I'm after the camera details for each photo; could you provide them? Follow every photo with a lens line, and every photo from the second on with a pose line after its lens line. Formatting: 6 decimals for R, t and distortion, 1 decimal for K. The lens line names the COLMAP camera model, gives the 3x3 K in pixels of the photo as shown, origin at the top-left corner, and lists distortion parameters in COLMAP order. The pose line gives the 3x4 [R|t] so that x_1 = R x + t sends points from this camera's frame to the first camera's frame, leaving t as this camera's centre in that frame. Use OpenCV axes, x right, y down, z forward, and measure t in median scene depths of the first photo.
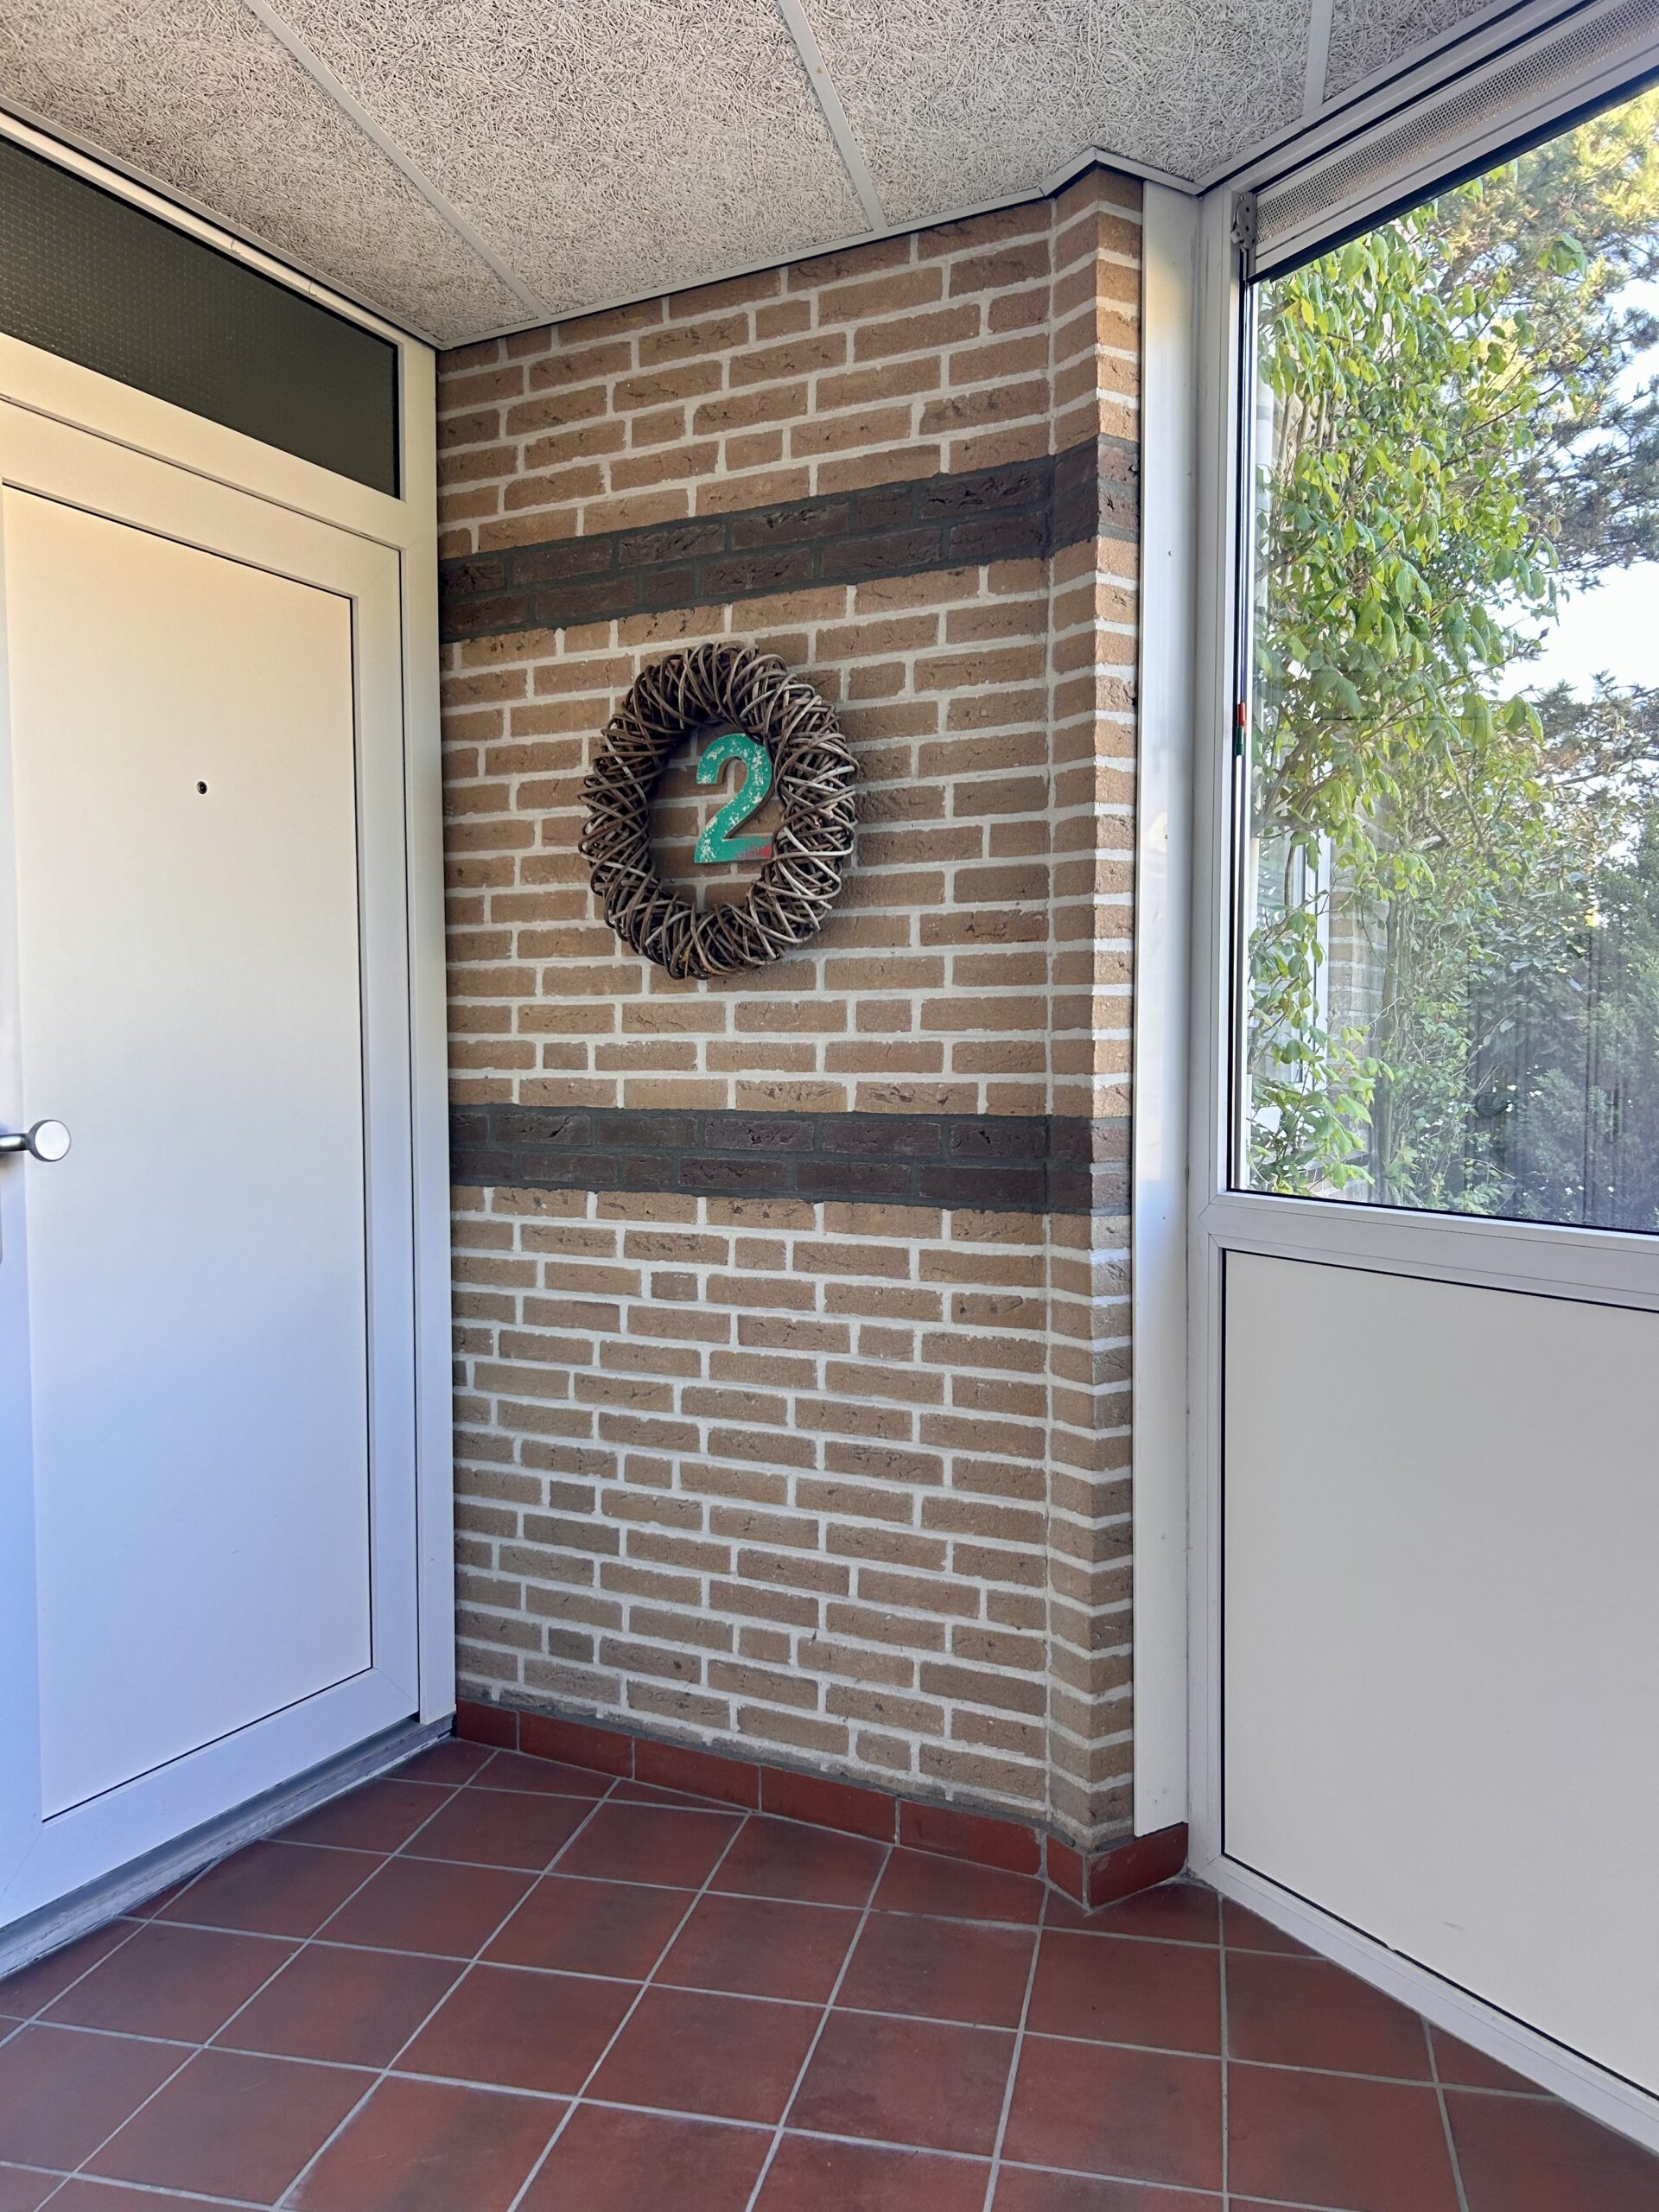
lens RADIAL K [[1662.3, 0, 822.8], [0, 1662.3, 1119.4], [0, 0, 1]] dist [0.055975, -0.066890]
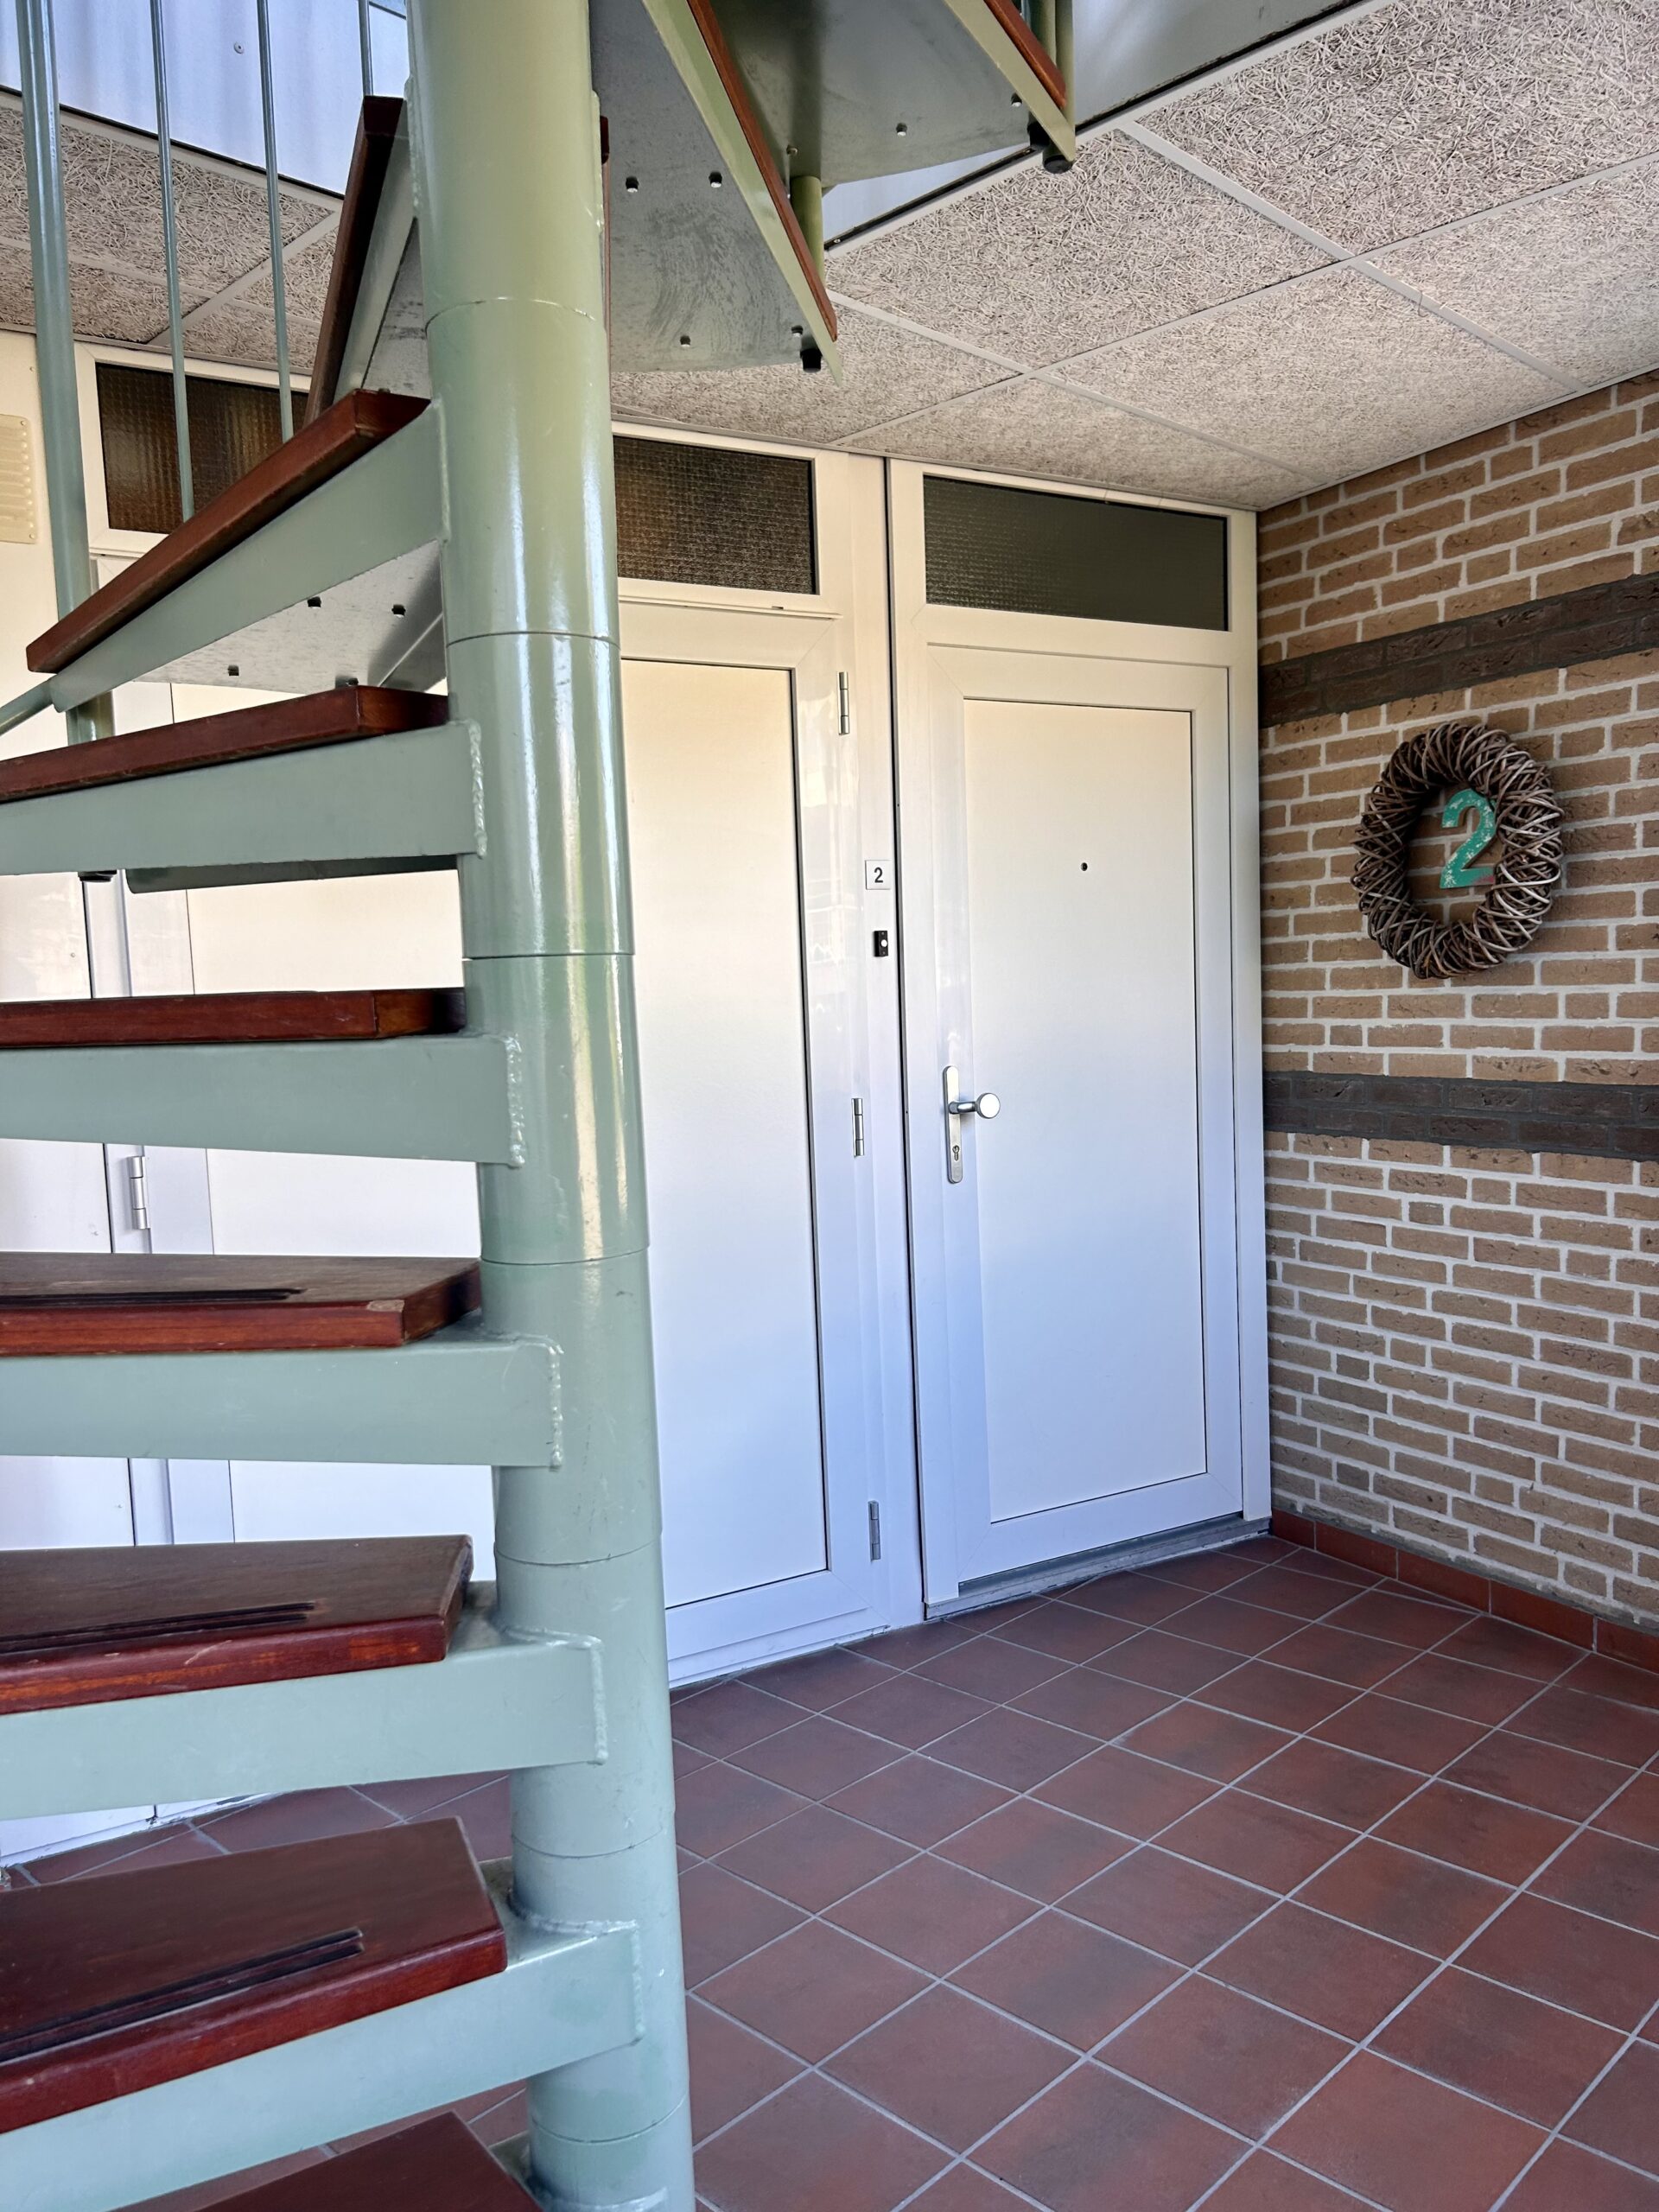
lens RADIAL K [[1662.3, 0, 810.2], [0, 1662.3, 1110.8], [0, 0, 1]] dist [0.055975, -0.066890]
pose [[0.844613, 0.012301, -0.535236, 0.208381], [0.009729, 0.999218, 0.038316, -0.035480], [0.535289, -0.037569, 0.843833, -0.372504]]
